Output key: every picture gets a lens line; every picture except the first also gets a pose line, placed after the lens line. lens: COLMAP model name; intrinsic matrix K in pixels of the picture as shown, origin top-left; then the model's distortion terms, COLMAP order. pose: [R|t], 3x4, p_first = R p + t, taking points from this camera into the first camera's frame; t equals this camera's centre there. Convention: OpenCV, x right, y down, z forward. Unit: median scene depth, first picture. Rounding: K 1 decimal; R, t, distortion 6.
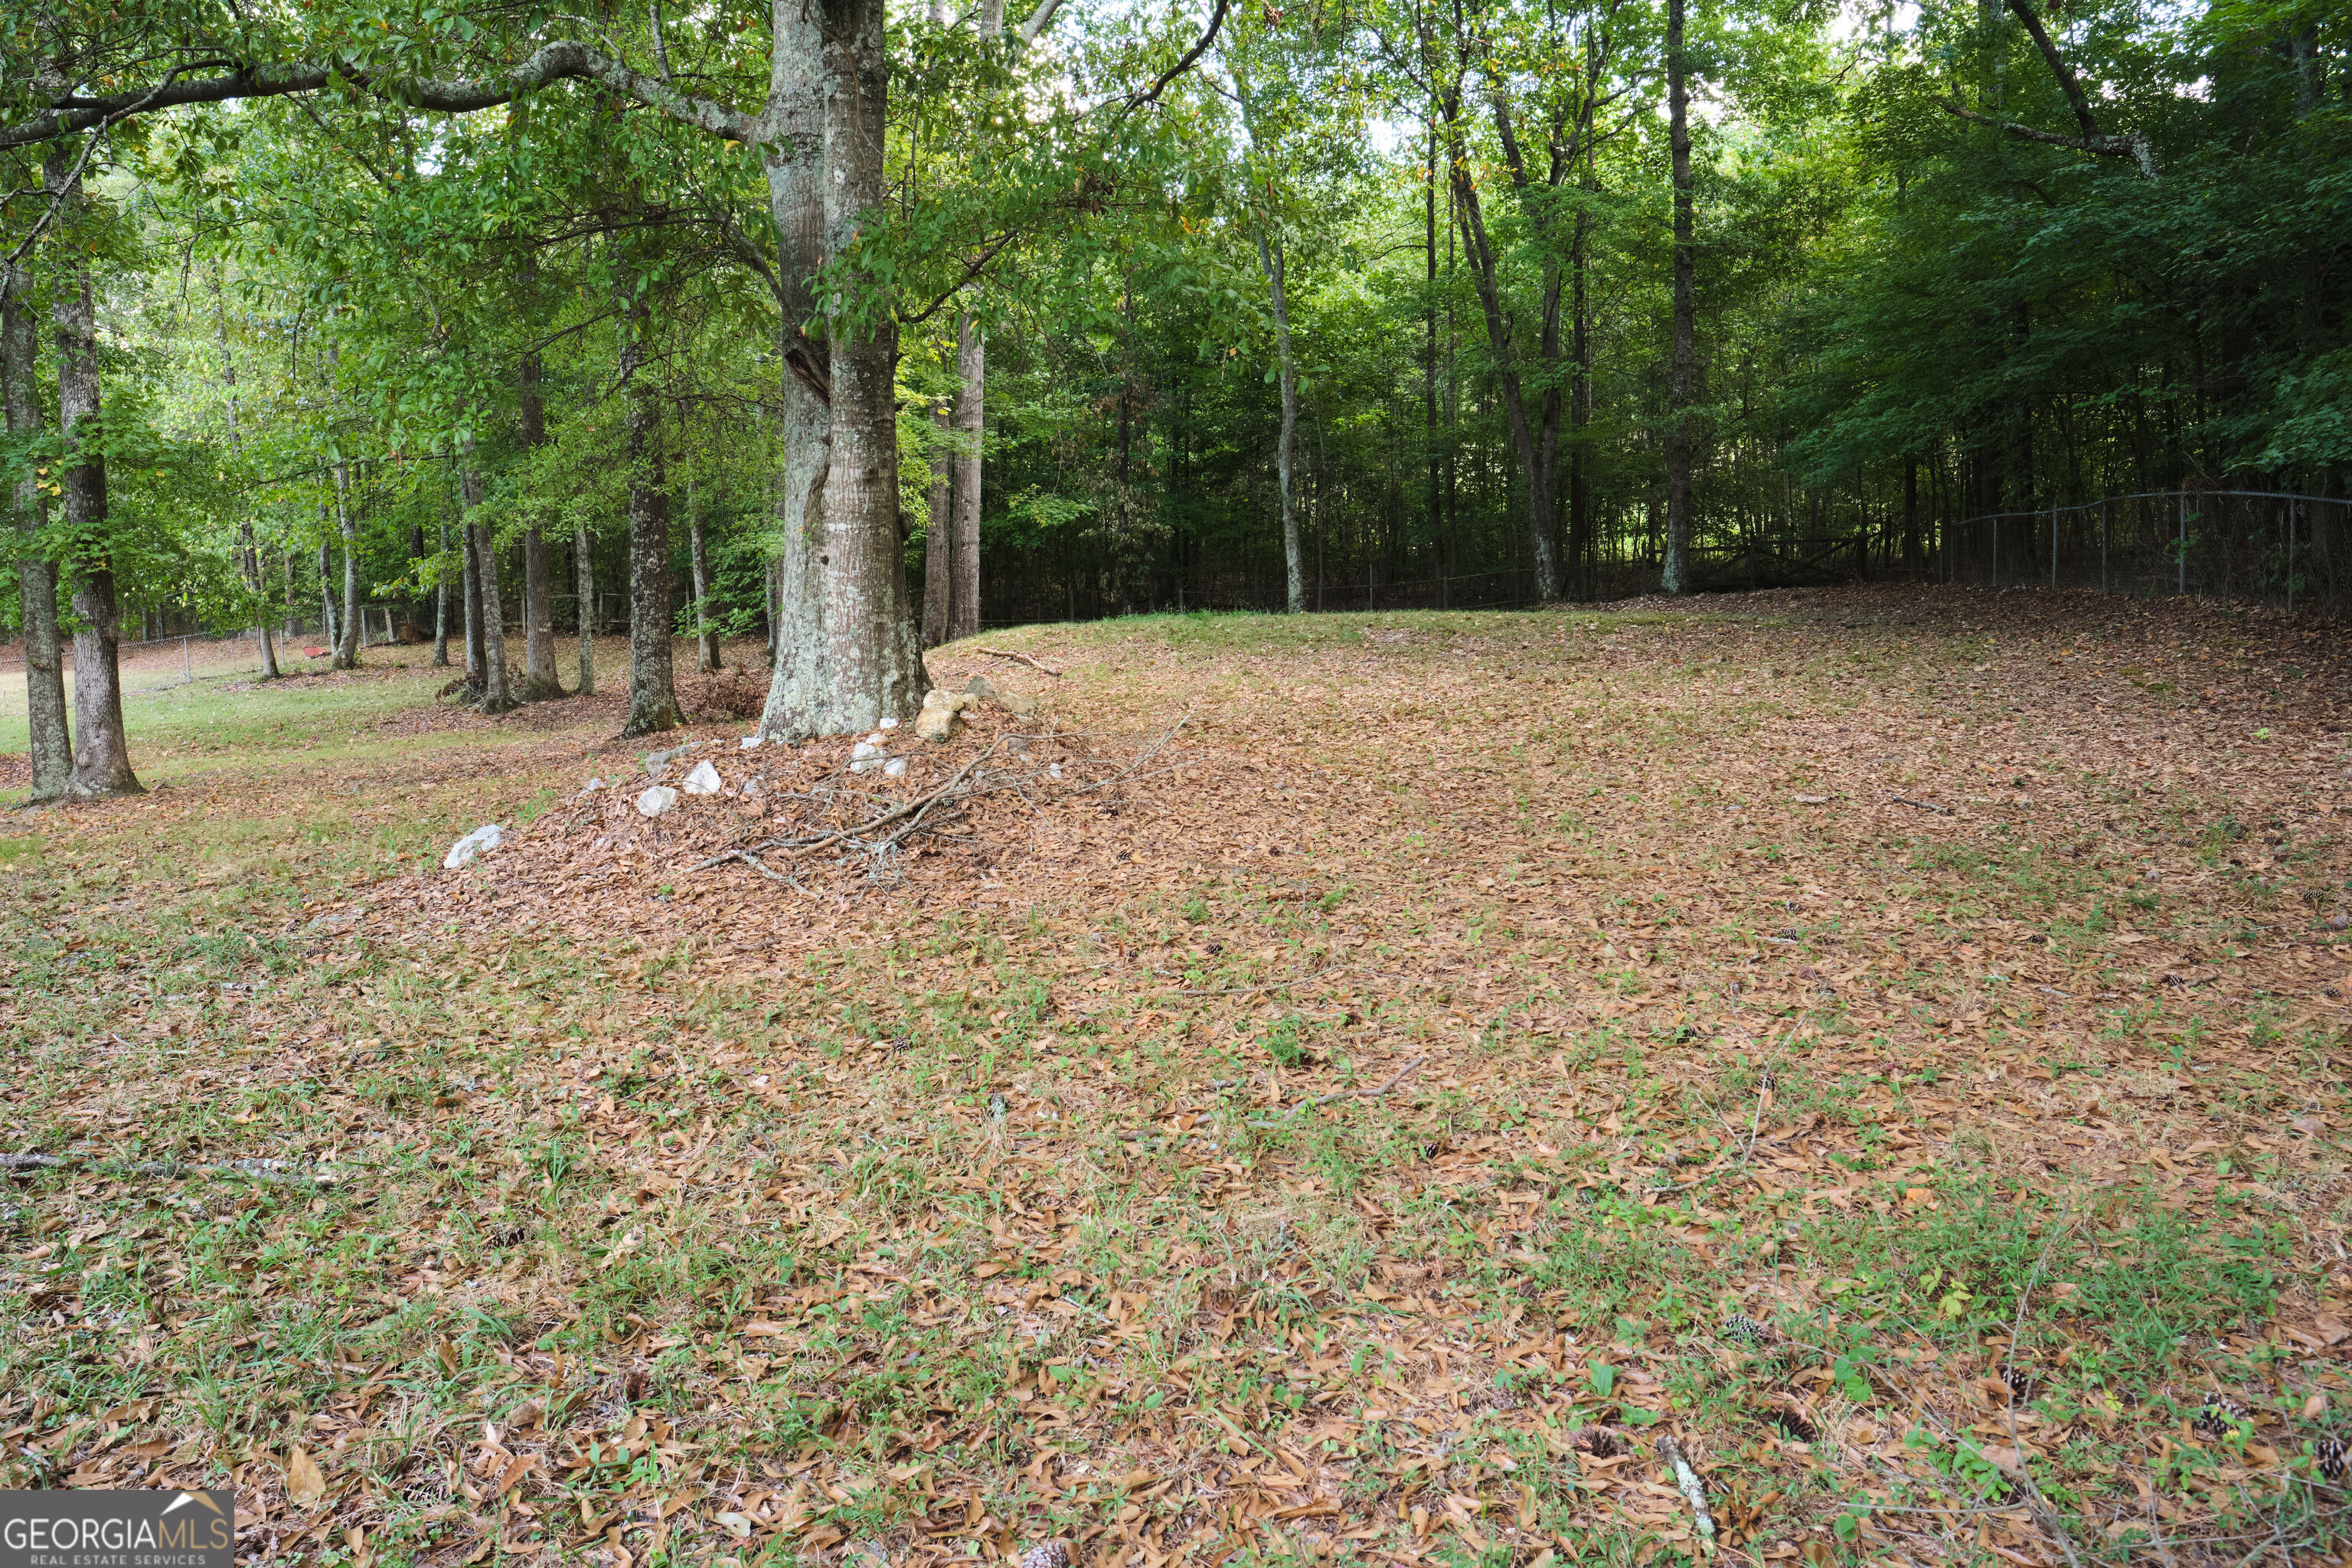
lens RADIAL K [[1629.9, 0, 1156.0], [0, 1629.9, 775.5], [0, 0, 1]] dist [-0.017689, 0.010659]
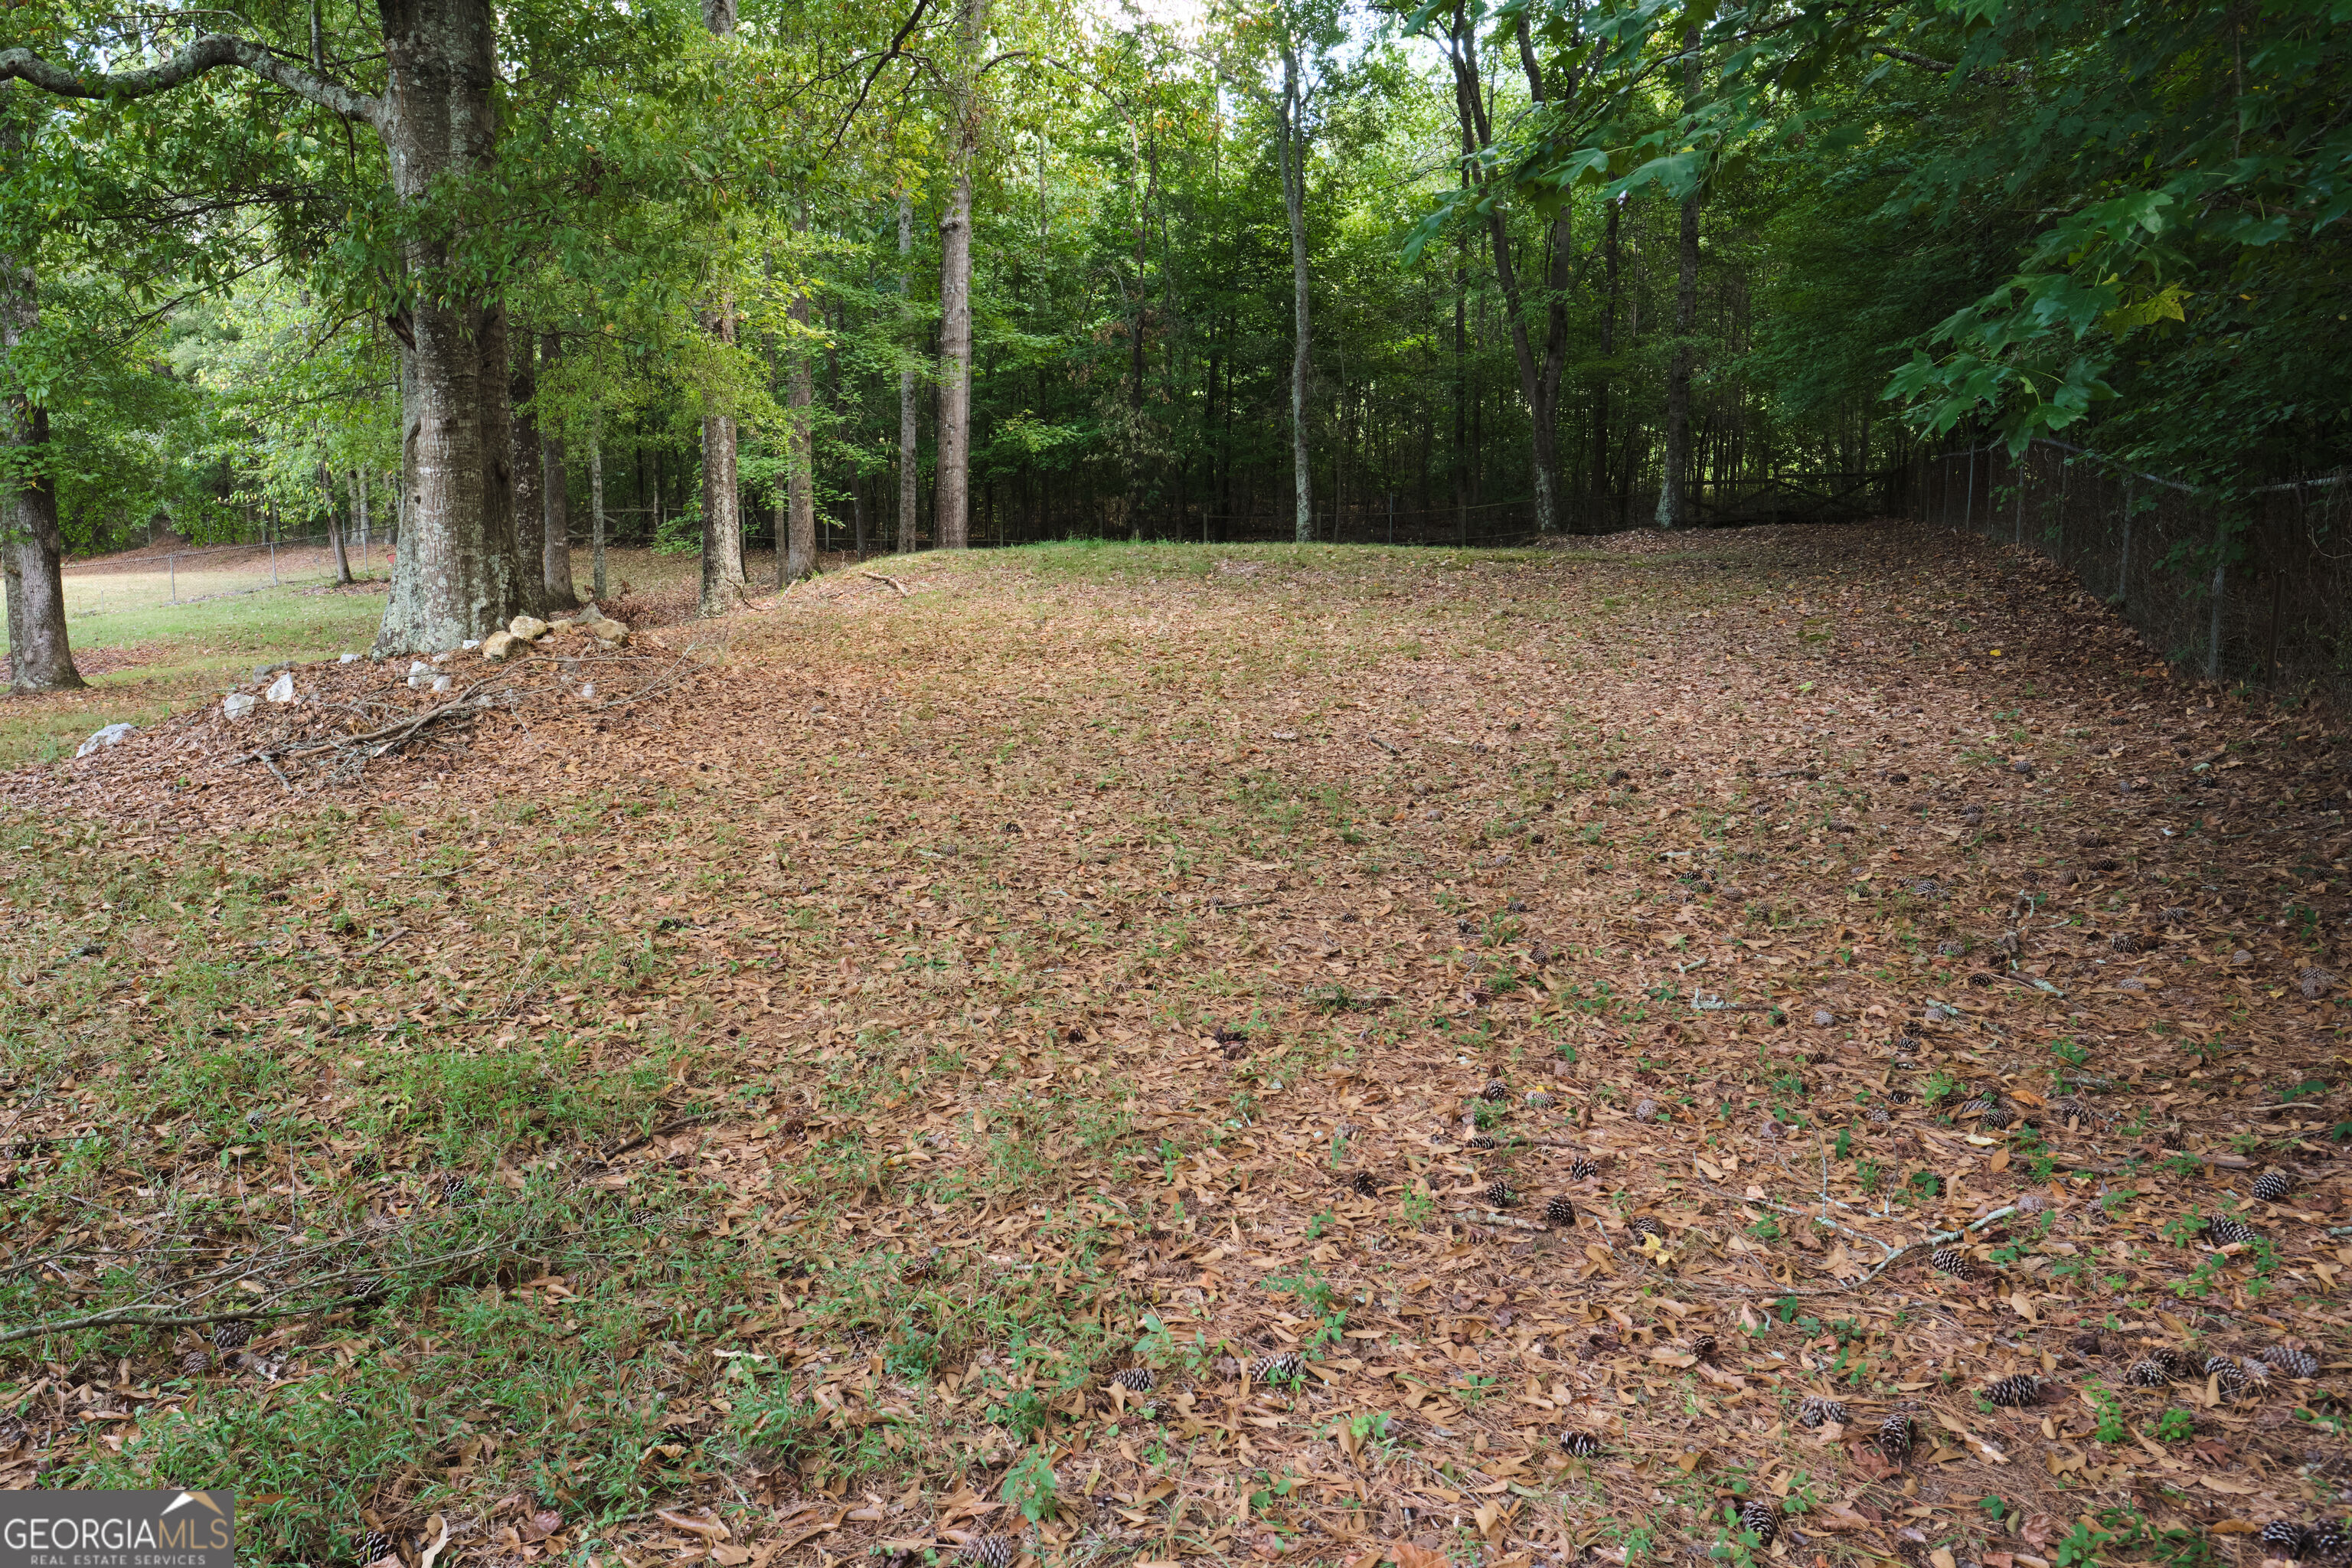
lens RADIAL K [[1636.5, 0, 1165.0], [0, 1636.5, 777.3], [0, 0, 1]] dist [-0.017247, 0.010104]
pose [[0.994051, 0.033362, -0.103684, 0.243854], [-0.028093, 0.998259, 0.051865, -0.006820], [0.105234, -0.048643, 0.993257, -0.047873]]
